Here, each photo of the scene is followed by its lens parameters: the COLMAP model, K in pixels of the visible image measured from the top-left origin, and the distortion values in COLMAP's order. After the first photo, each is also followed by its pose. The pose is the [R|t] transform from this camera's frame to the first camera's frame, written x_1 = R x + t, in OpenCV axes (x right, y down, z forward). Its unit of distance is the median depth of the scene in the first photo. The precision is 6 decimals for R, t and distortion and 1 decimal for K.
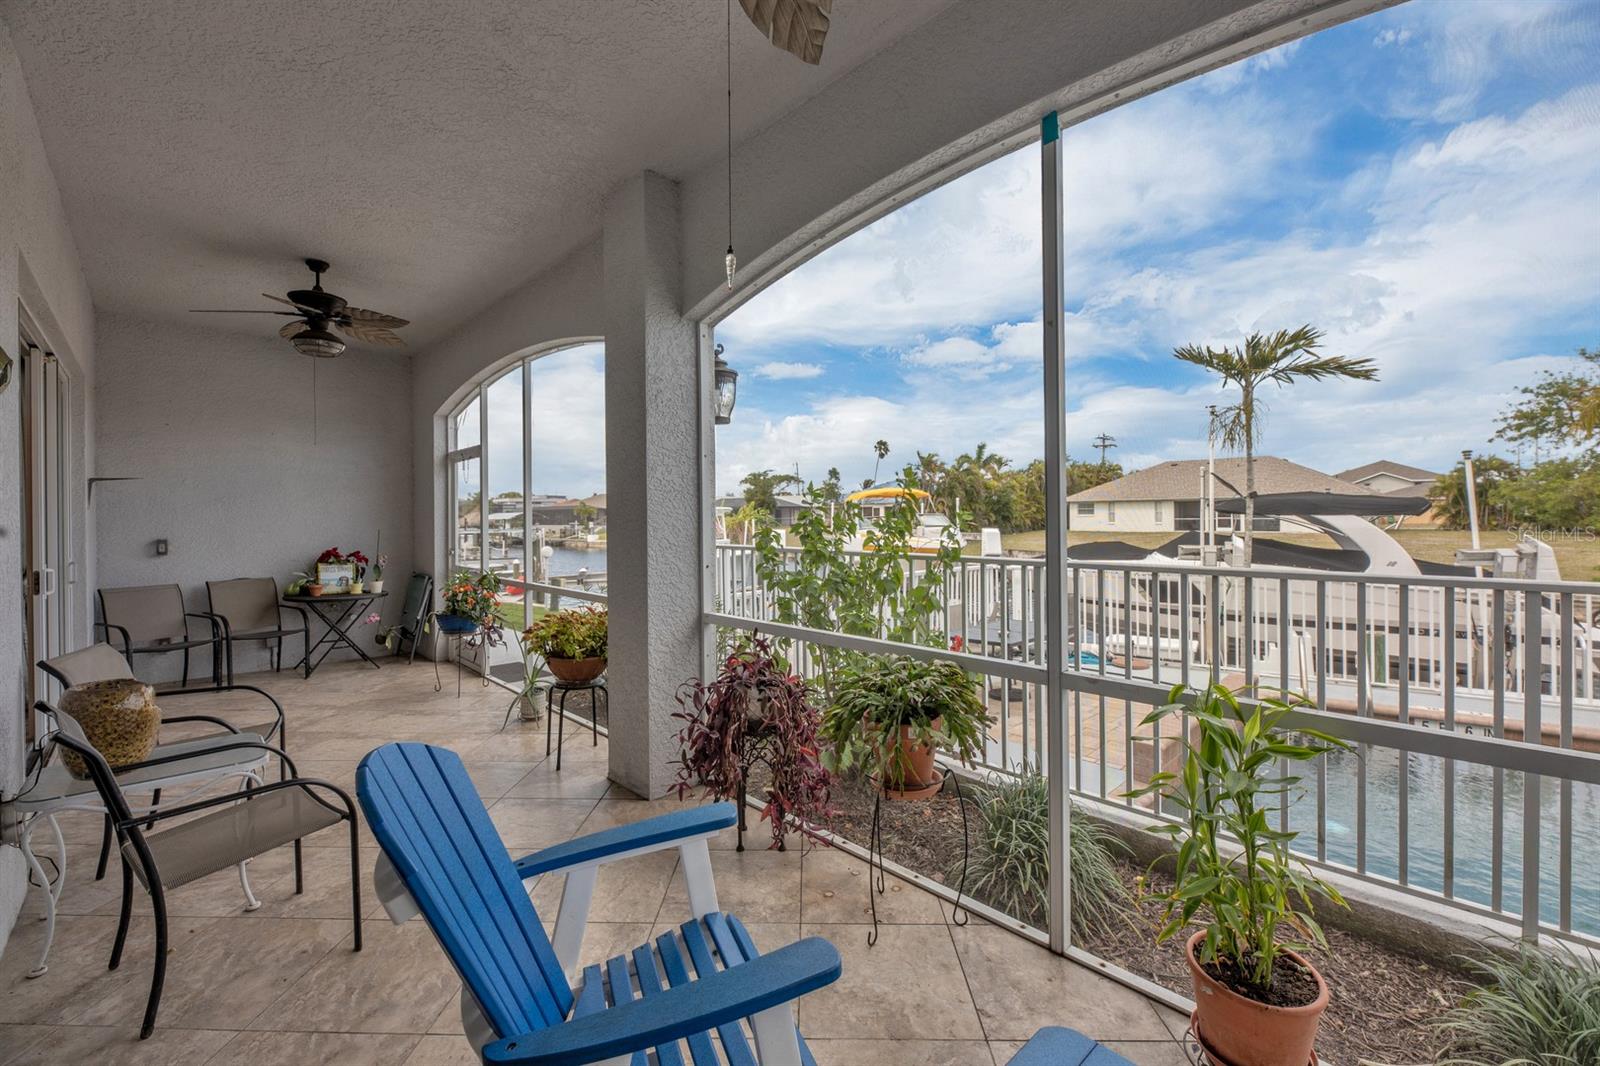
lens RADIAL K [[661.6, 0, 805.2], [0, 661.6, 528.8], [0, 0, 1]] dist [-0.001577, 0.000022]
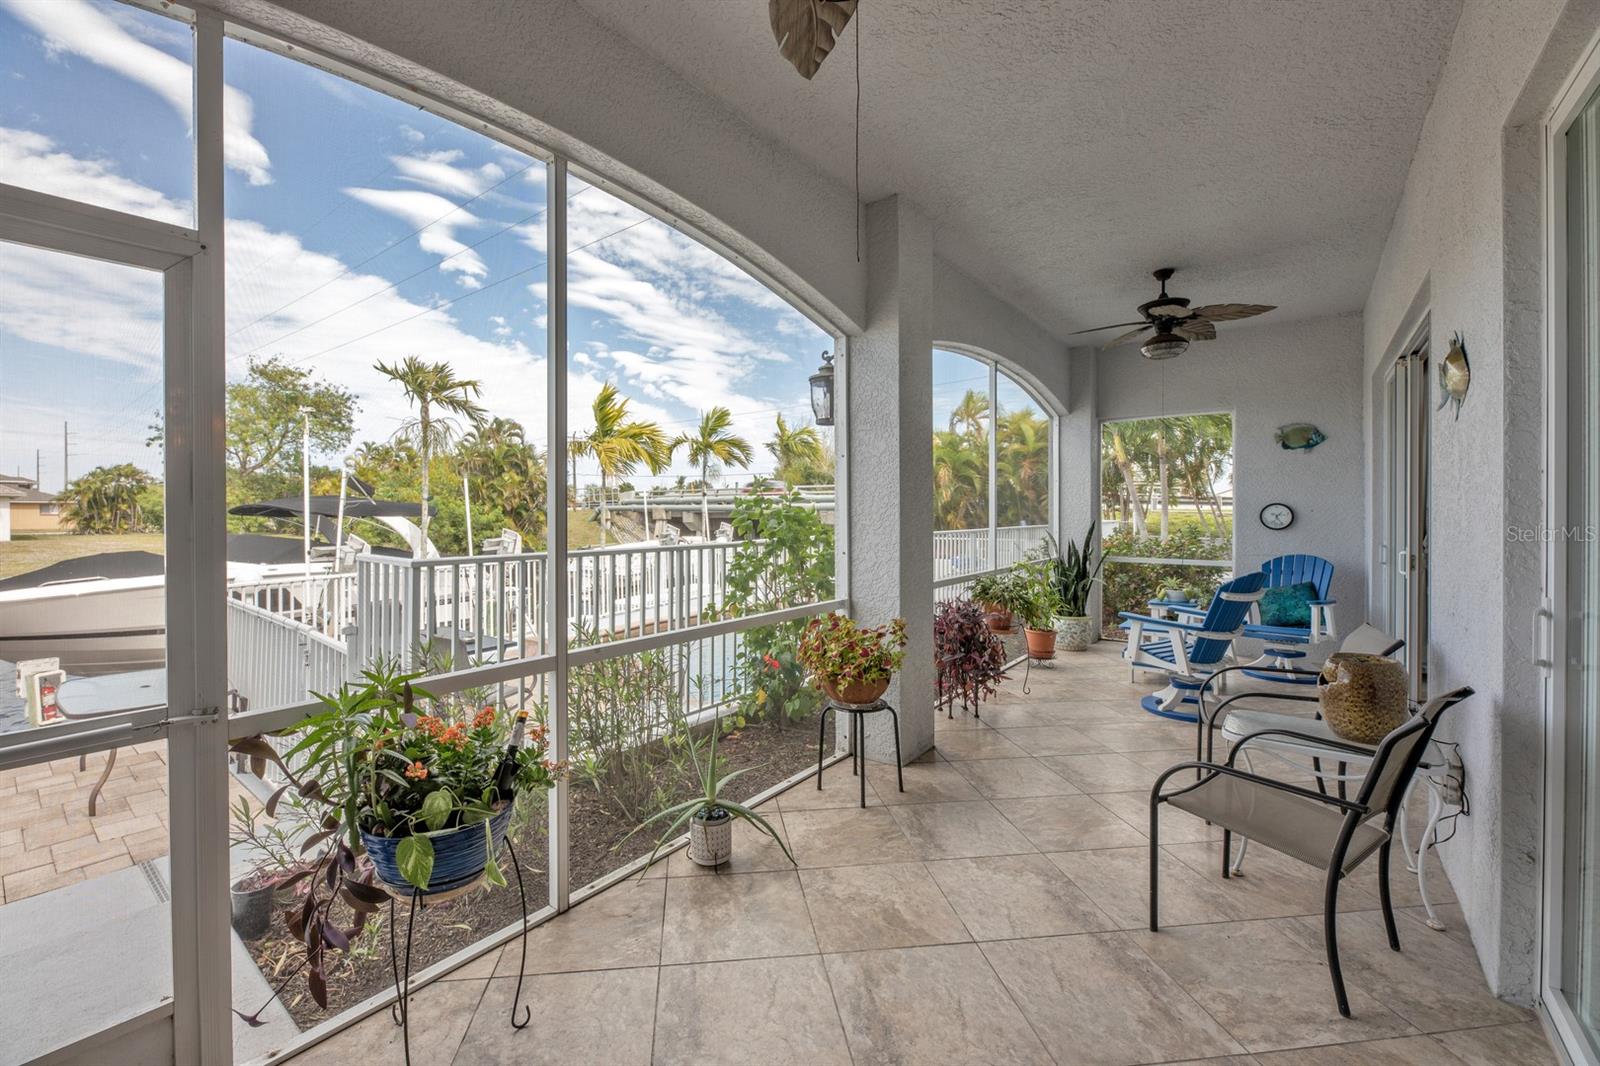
lens RADIAL K [[658.3, 0, 765.3], [0, 658.3, 513.7], [0, 0, 1]] dist [0.001892, -0.004529]
pose [[-0.096635, -0.002680, 0.995316, -0.510907], [0.033066, 0.999436, 0.005901, -0.008975], [-0.994771, 0.033482, -0.096491, 0.520125]]
